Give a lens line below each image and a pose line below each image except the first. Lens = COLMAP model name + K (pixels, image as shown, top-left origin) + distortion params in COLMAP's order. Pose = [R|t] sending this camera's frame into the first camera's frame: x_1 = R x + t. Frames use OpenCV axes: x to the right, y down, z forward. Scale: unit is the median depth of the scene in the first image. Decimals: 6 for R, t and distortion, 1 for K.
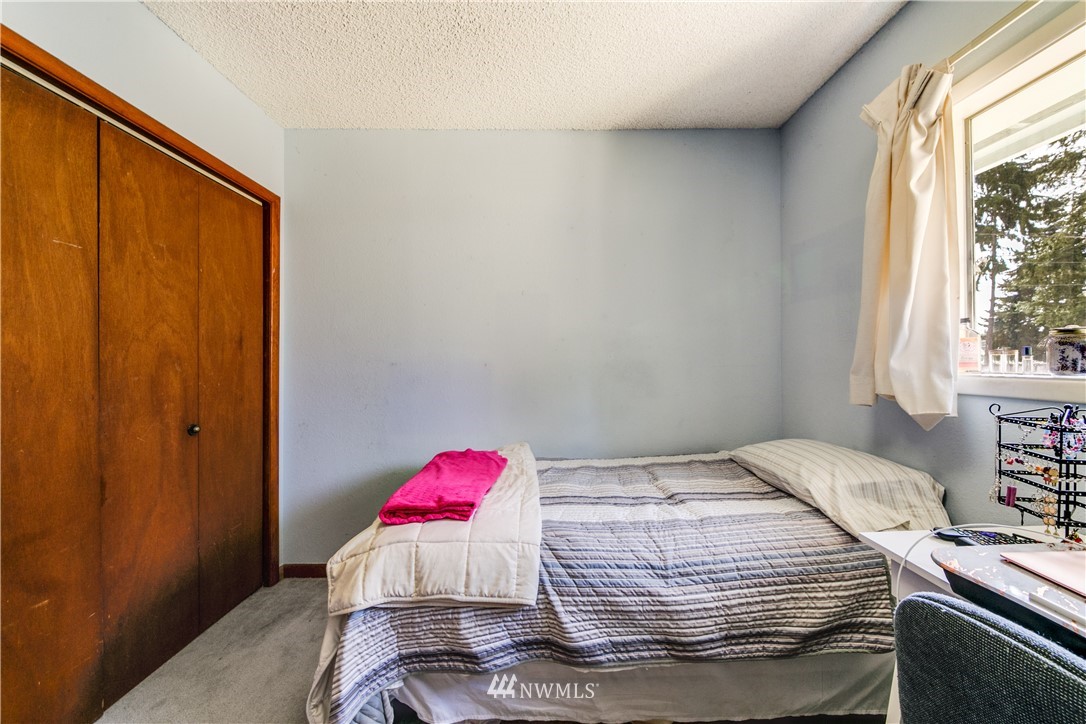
lens RADIAL K [[370.5, 0, 546.0], [0, 370.5, 365.7], [0, 0, 1]] dist [0.001270, -0.000024]
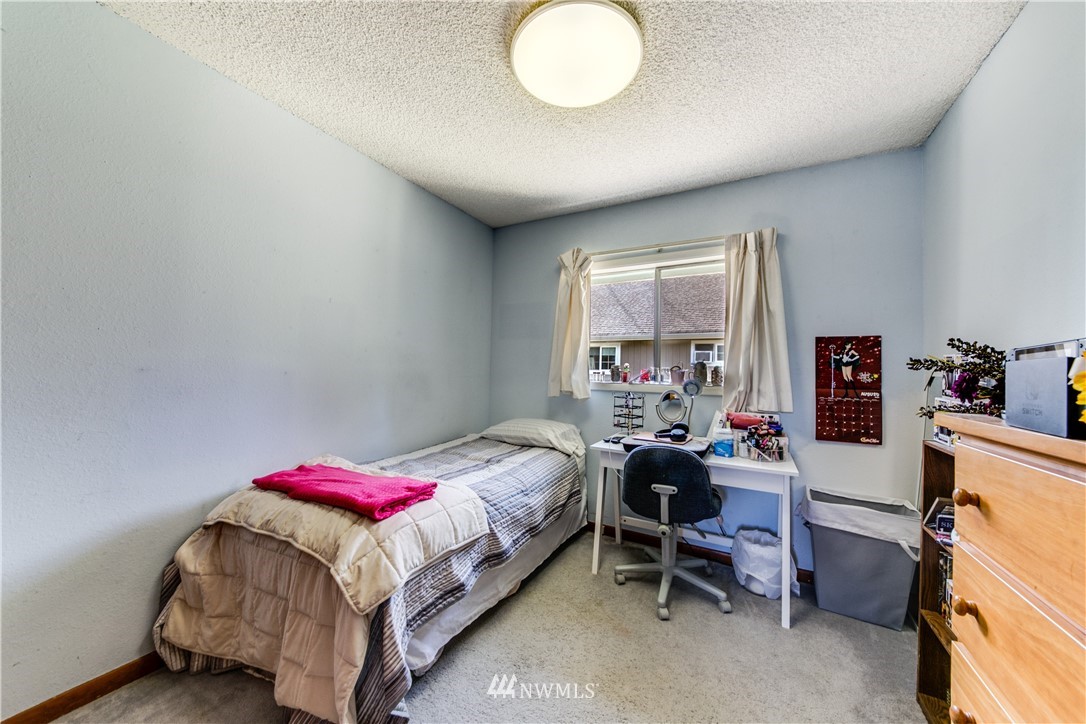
lens RADIAL K [[370.5, 0, 546.0], [0, 370.5, 365.7], [0, 0, 1]] dist [0.001270, -0.000024]
pose [[0.494766, 0.030207, 0.868501, -1.228350], [-0.012677, 0.999540, -0.027543, -0.007041], [-0.868934, 0.002617, 0.494922, 0.030253]]
